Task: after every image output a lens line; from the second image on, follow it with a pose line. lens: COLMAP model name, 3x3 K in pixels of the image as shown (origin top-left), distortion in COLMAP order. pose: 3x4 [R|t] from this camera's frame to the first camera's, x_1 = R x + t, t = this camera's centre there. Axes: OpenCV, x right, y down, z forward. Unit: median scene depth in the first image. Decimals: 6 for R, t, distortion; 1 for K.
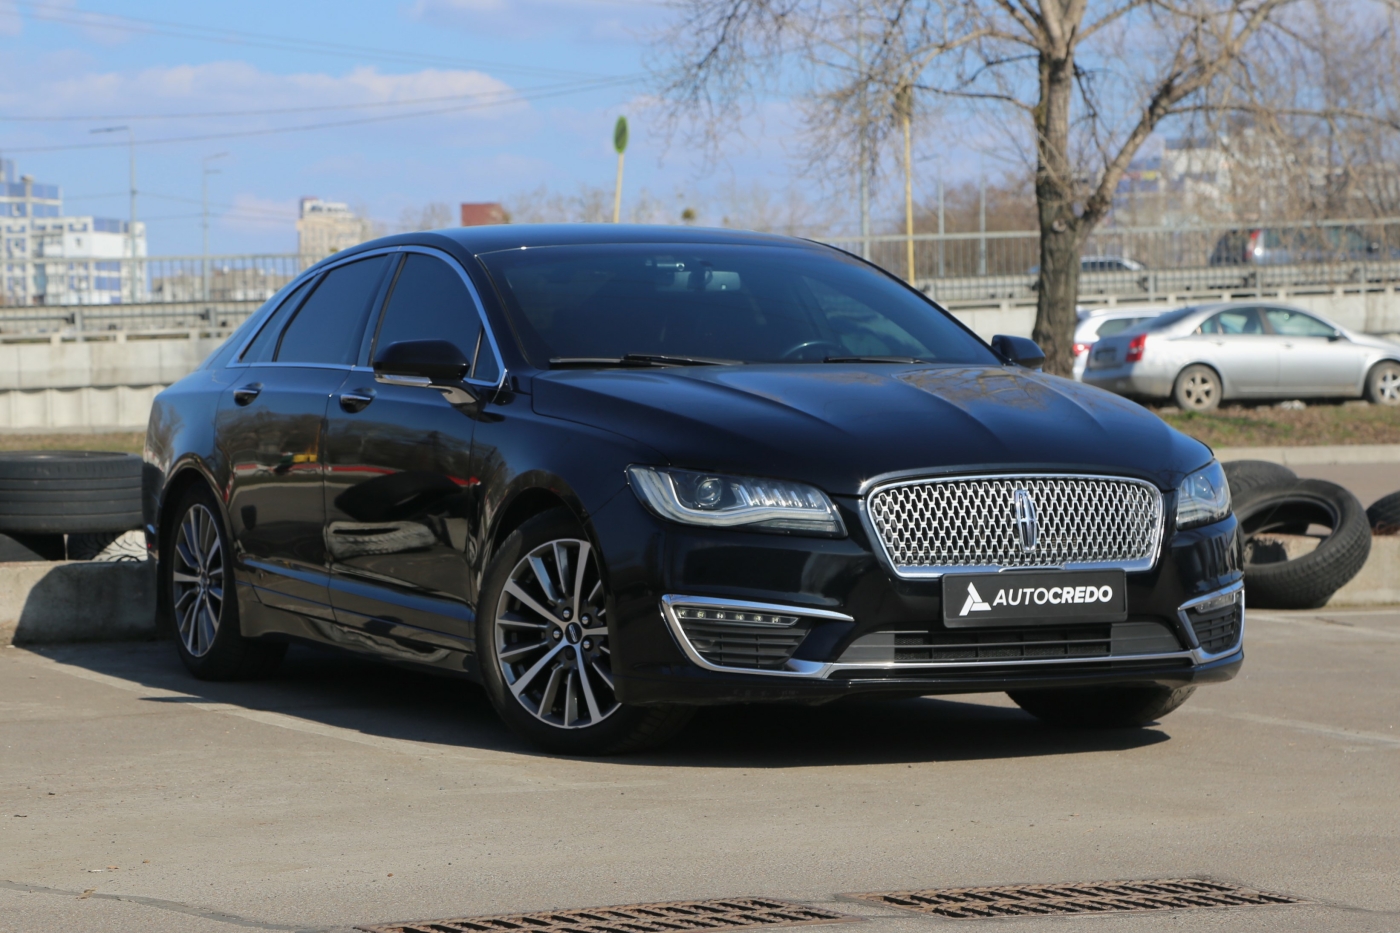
lens RADIAL K [[4091.6, 0, 701.8], [0, 4091.6, 514.0], [0, 0, 1]] dist [0.433703, -0.571433]
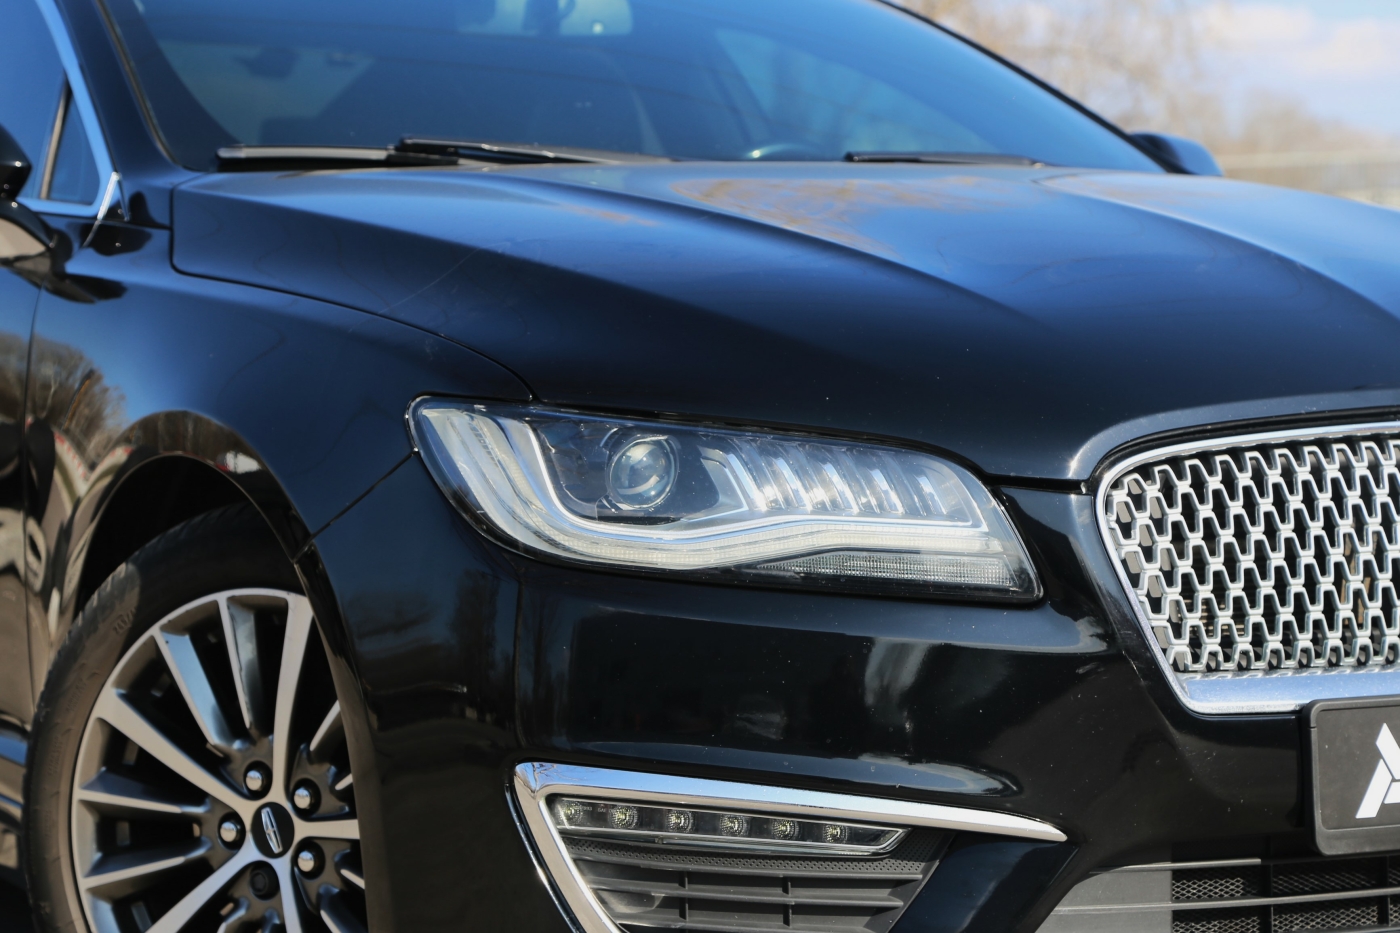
lens RADIAL K [[3337.2, 0, 700.0], [0, 3337.2, 466.5], [0, 0, 1]] dist [0.244656, 0.110475]
pose [[0.996956, -0.006628, 0.077684, -0.015204], [0.005856, 0.999931, 0.010154, -0.008471], [-0.077746, -0.009668, 0.996926, 0.671192]]
